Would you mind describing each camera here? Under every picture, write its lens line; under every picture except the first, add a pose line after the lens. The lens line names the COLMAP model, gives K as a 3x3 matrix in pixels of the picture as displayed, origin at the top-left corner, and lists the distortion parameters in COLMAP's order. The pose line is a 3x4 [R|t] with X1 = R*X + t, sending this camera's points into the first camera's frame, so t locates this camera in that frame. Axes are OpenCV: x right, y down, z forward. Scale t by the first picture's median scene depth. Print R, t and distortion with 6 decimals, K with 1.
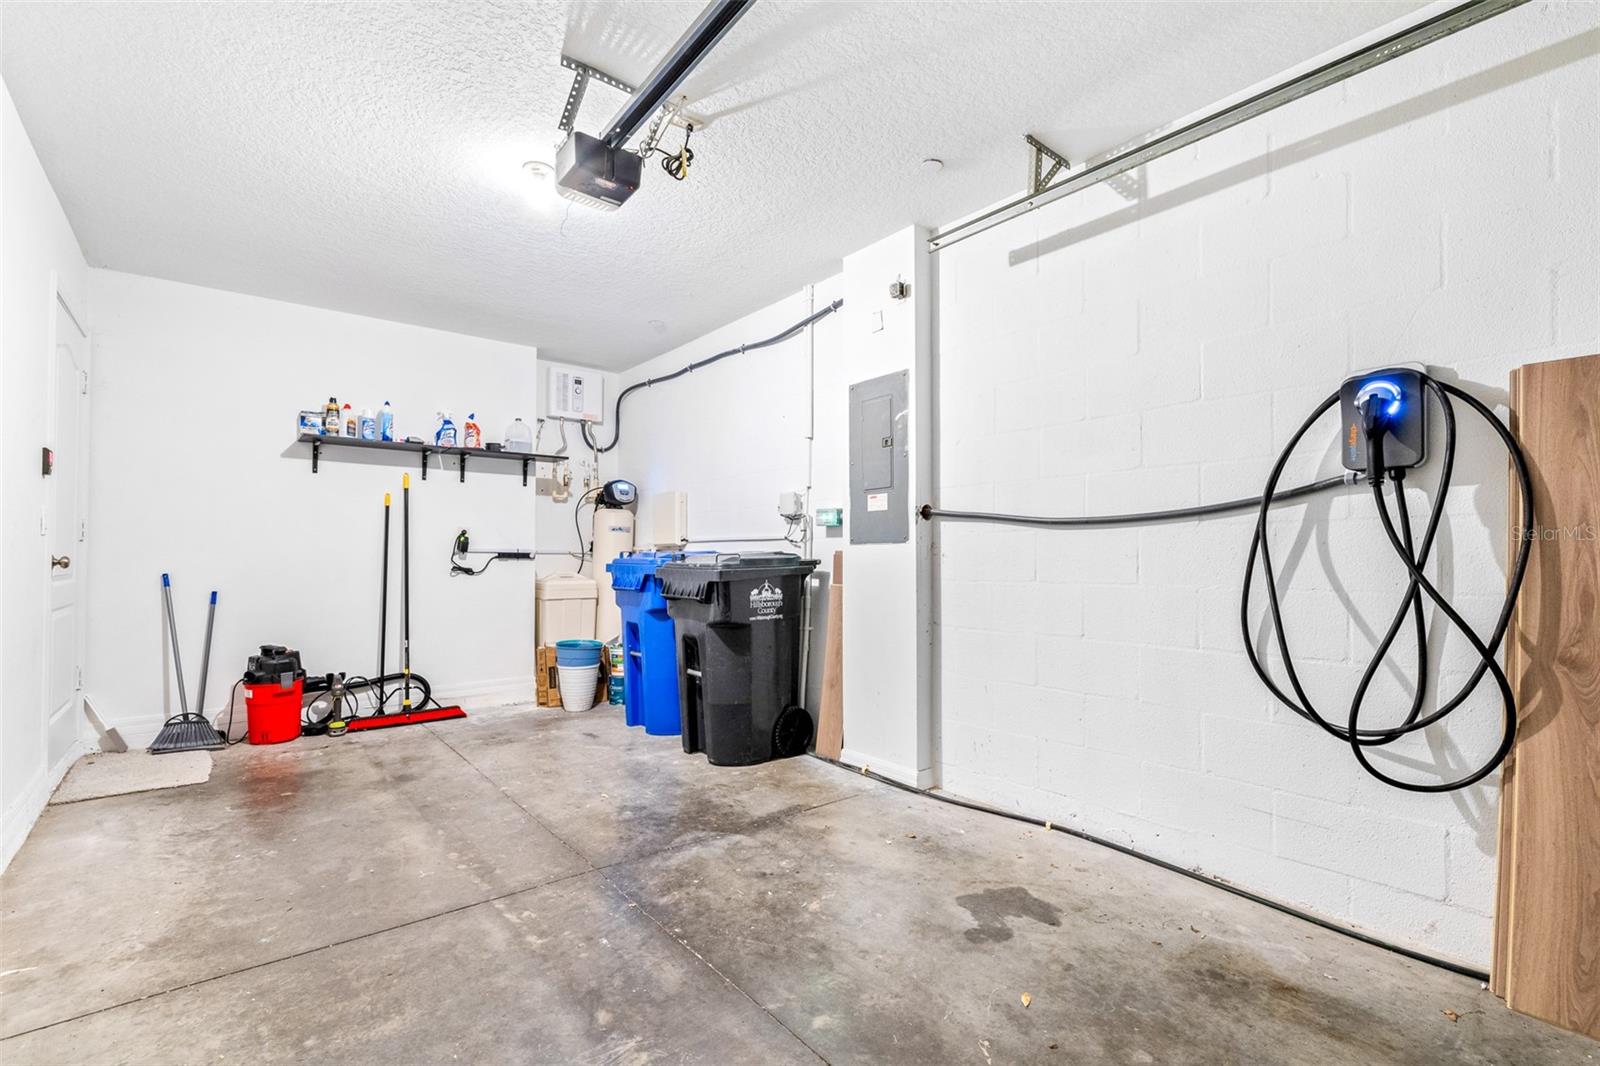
lens RADIAL K [[684.9, 0, 791.0], [0, 684.9, 545.4], [0, 0, 1]] dist [0.002959, -0.001304]
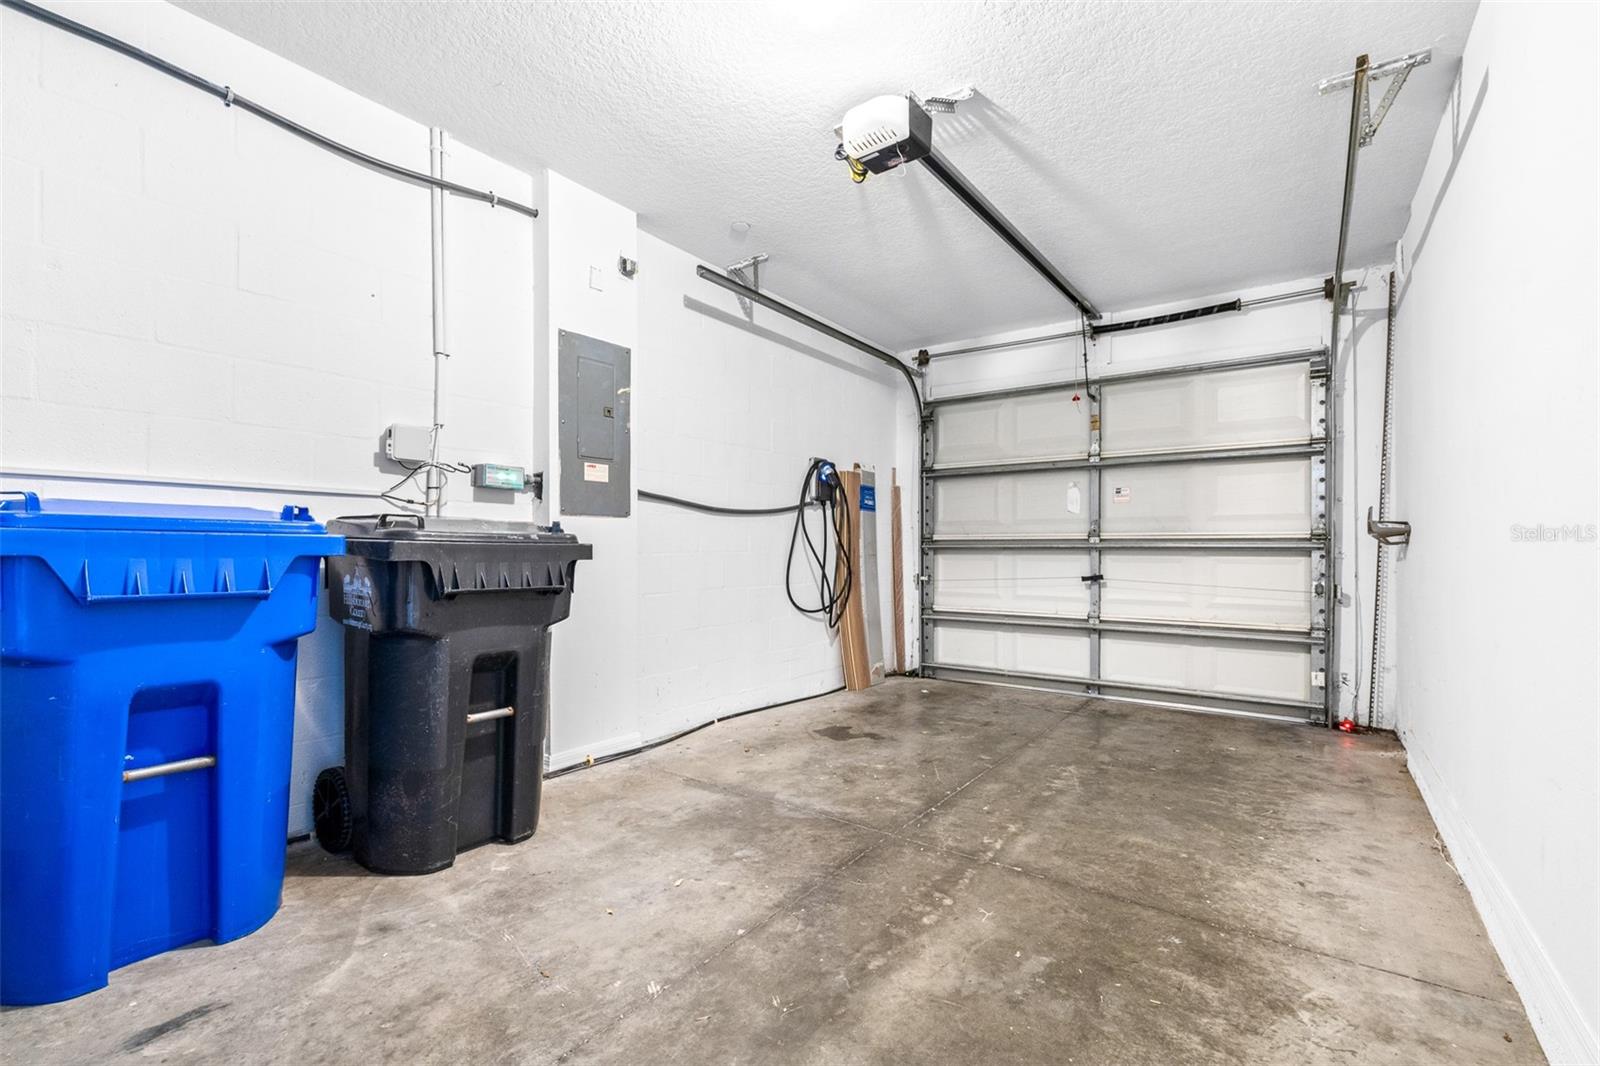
lens RADIAL K [[684.9, 0, 793.1], [0, 684.9, 542.7], [0, 0, 1]] dist [0.002959, -0.001304]
pose [[-0.226363, 0.002856, 0.974039, -1.168068], [-0.024675, 0.999658, -0.008665, 0.048418], [-0.973730, -0.025996, -0.226216, 1.299565]]
